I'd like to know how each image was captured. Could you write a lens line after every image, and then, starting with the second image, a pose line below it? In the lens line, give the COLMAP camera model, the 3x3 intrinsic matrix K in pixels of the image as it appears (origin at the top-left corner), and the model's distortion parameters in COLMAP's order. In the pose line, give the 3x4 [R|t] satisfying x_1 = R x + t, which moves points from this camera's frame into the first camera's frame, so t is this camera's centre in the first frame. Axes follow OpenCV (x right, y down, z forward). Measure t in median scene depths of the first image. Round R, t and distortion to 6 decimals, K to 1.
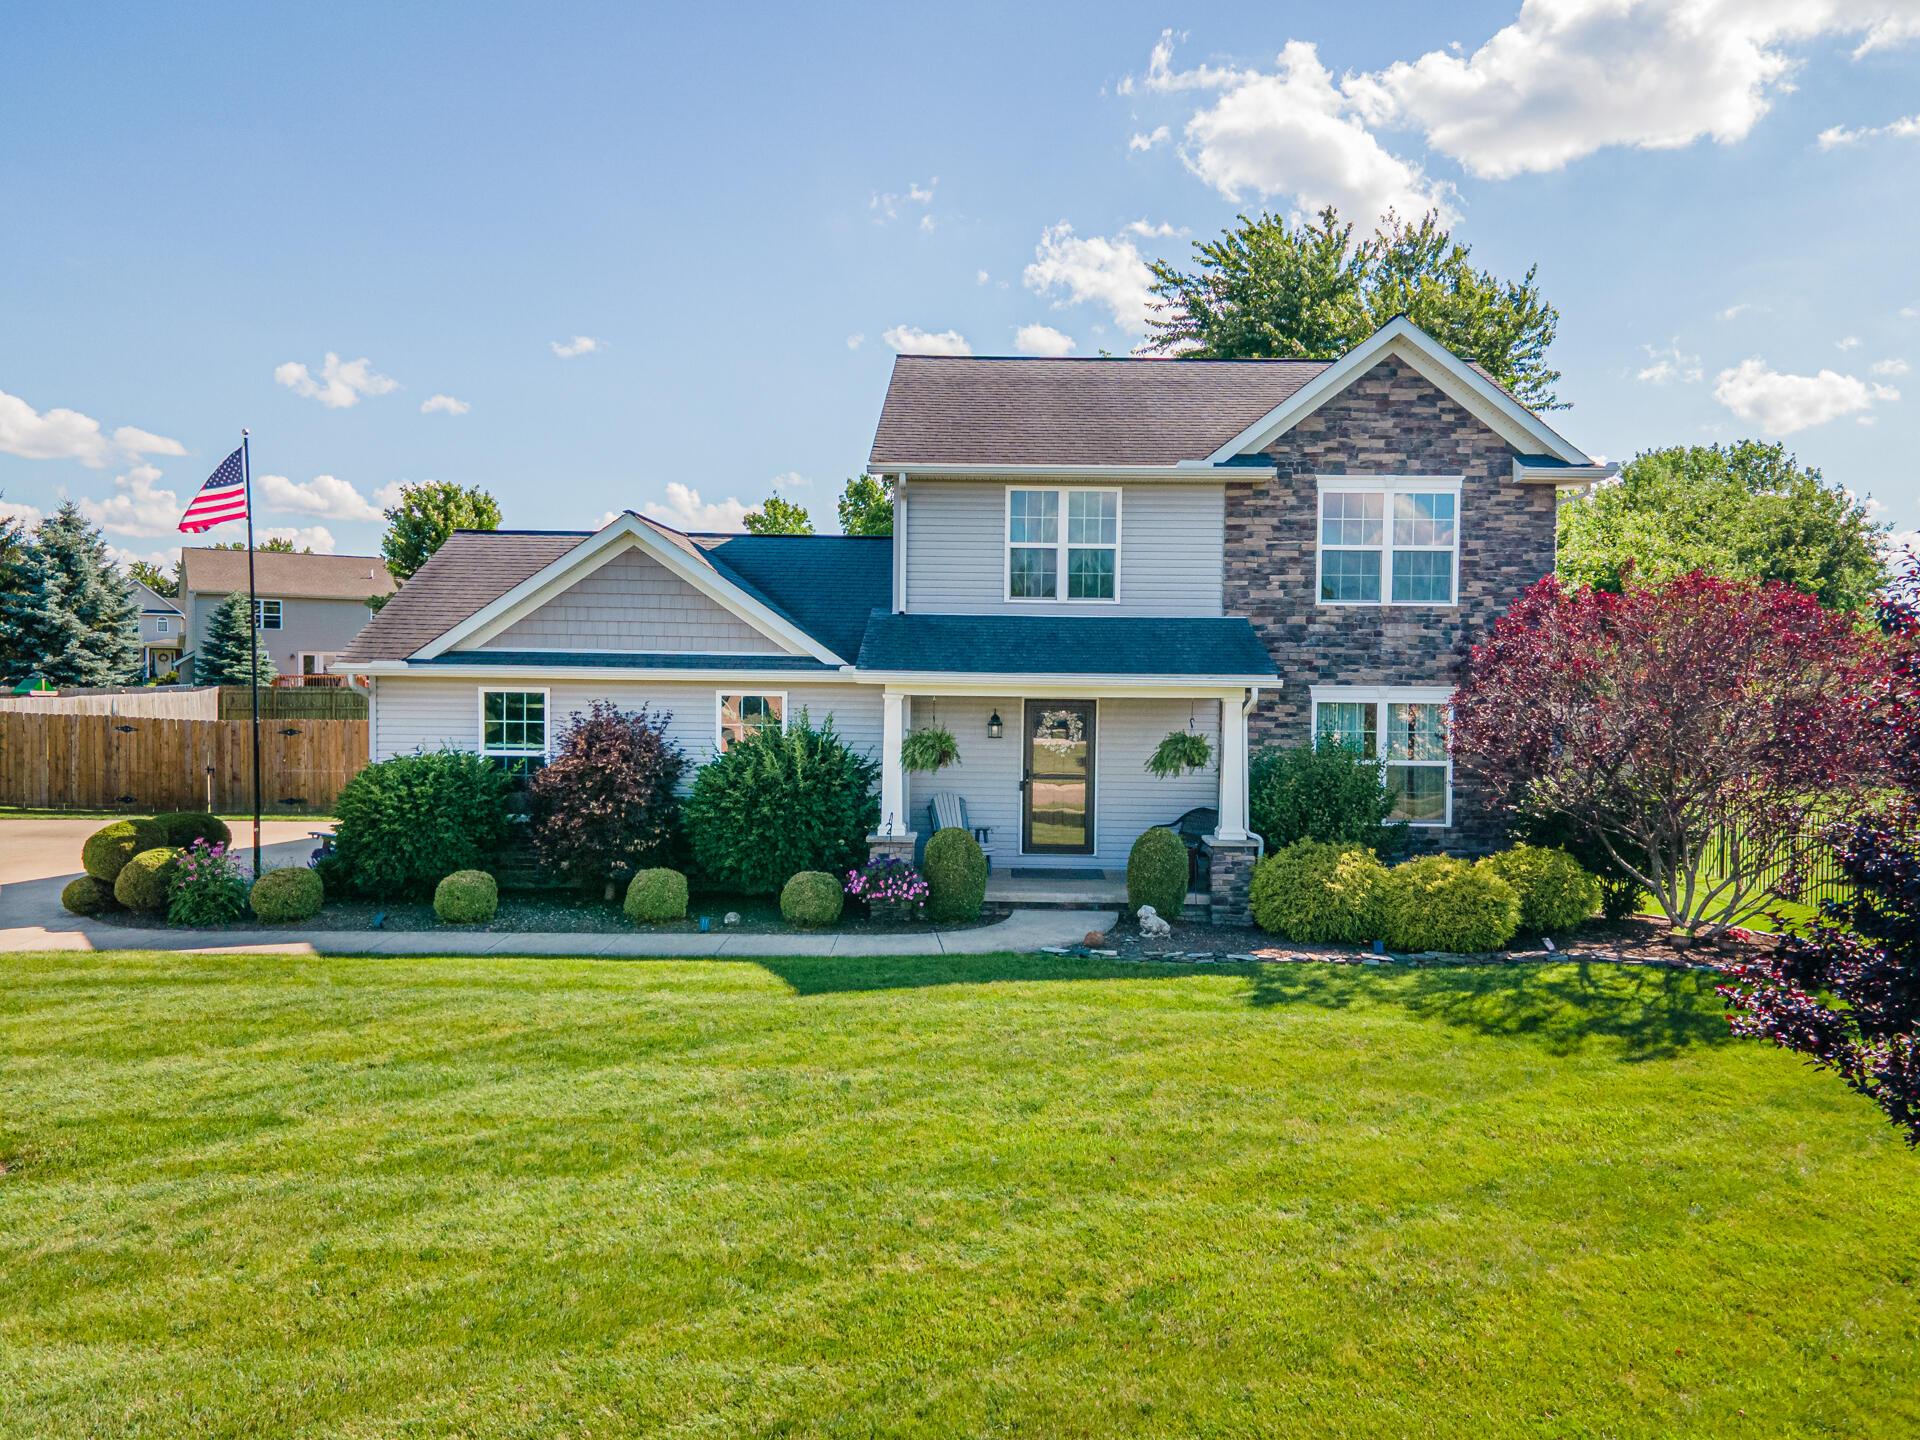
lens RADIAL K [[1379.9, 0, 960.0], [0, 1379.9, 720.0], [0, 0, 1]] dist [-0.003620, 0.066274]
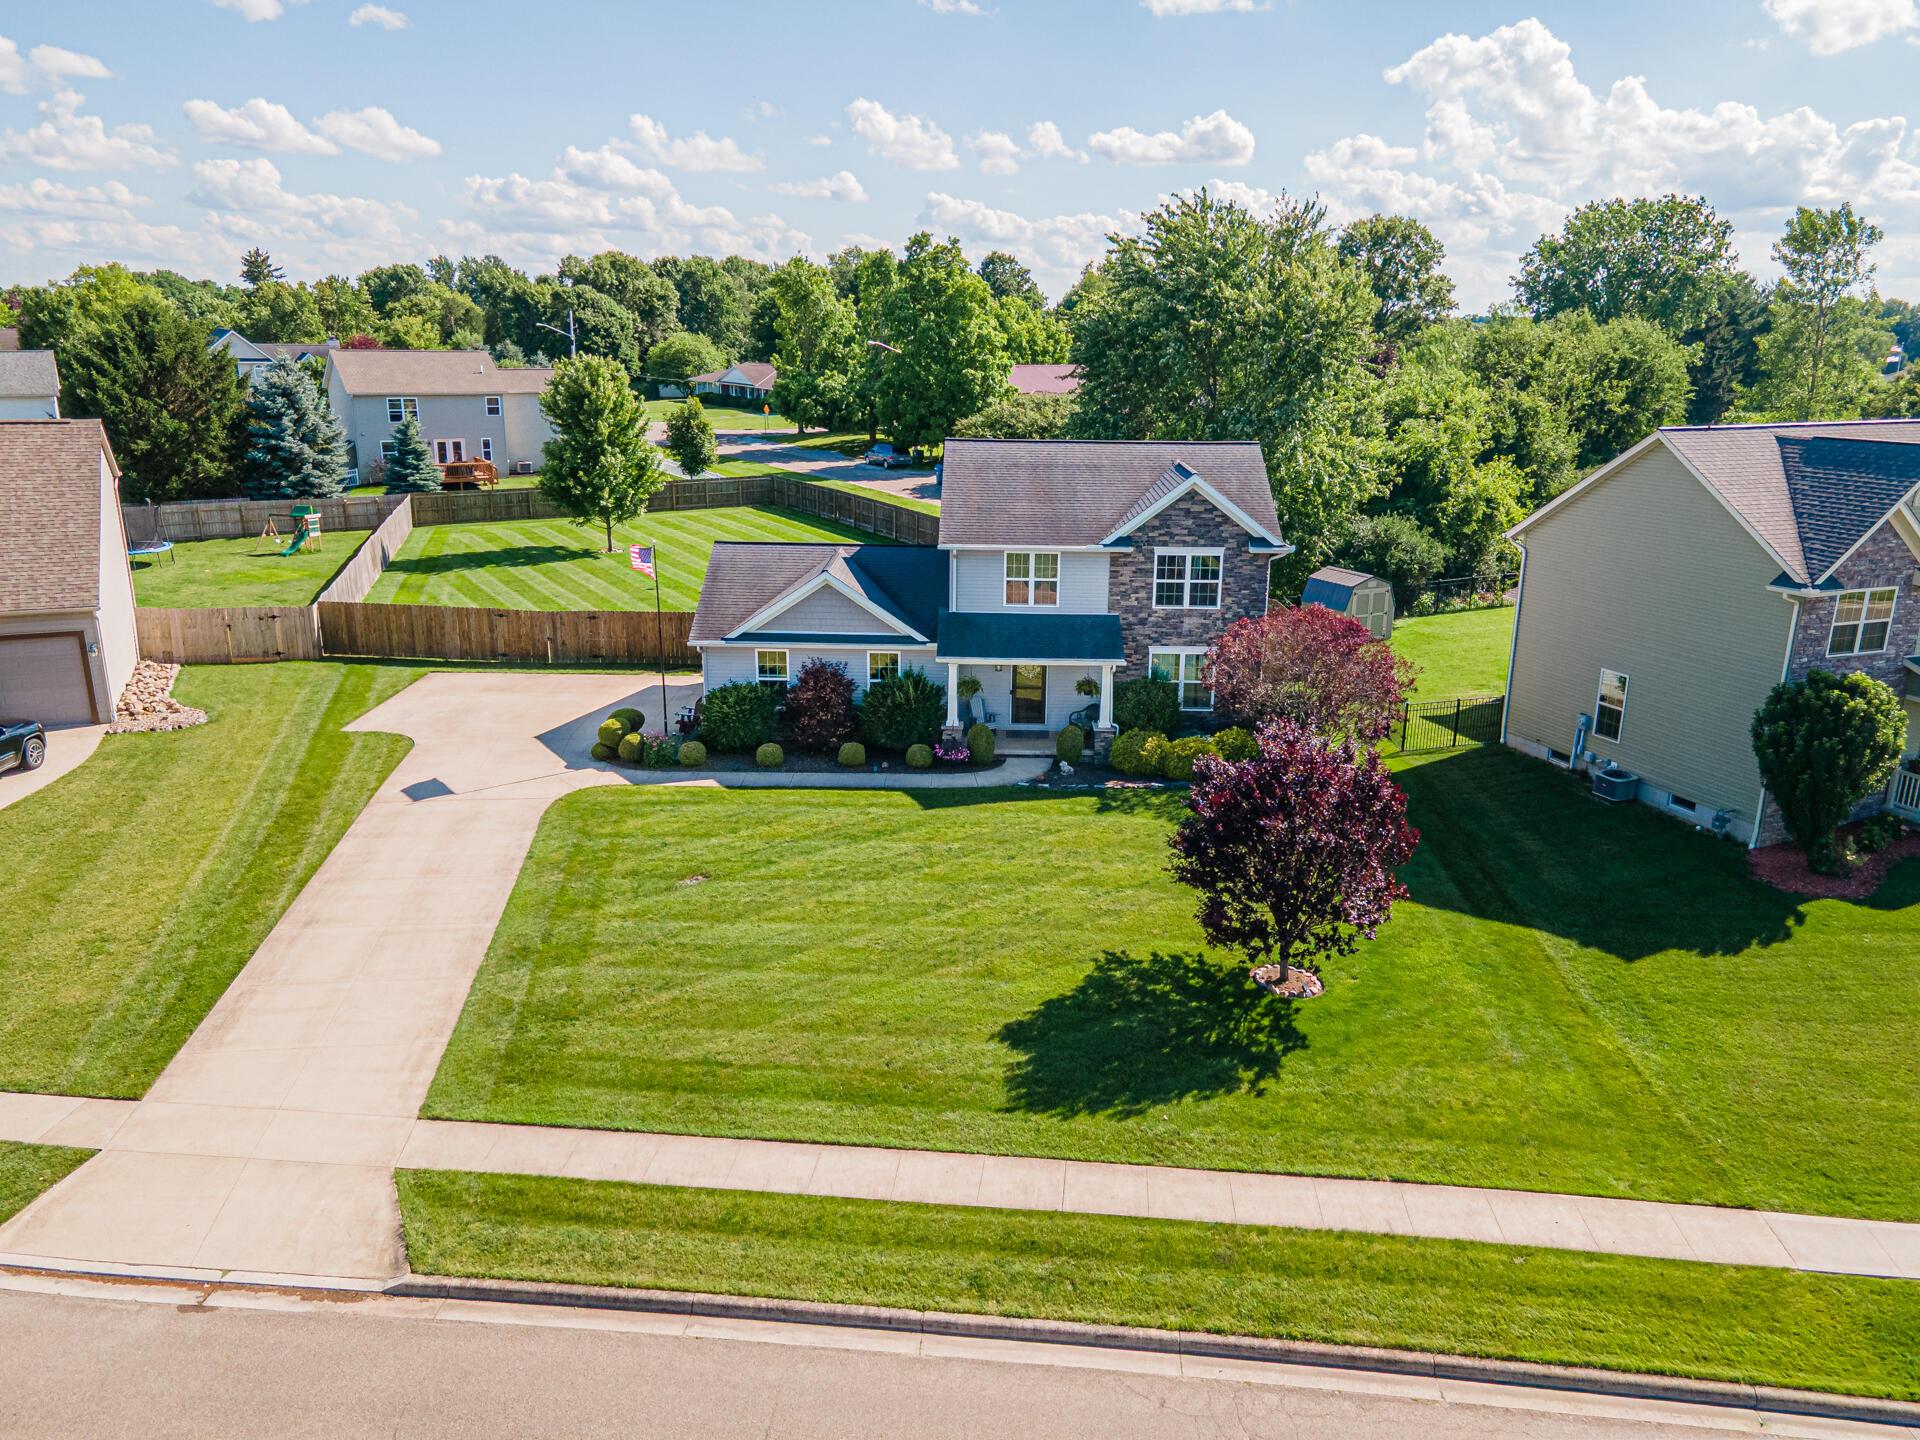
lens RADIAL K [[1351.4, 0, 937.4], [0, 1351.4, 721.0], [0, 0, 1]] dist [-0.006131, -0.002412]
pose [[0.999886, -0.003243, -0.014759, -0.041280], [0.006693, 0.970730, 0.240079, -0.446007], [0.013549, -0.240150, 0.970641, -1.119399]]
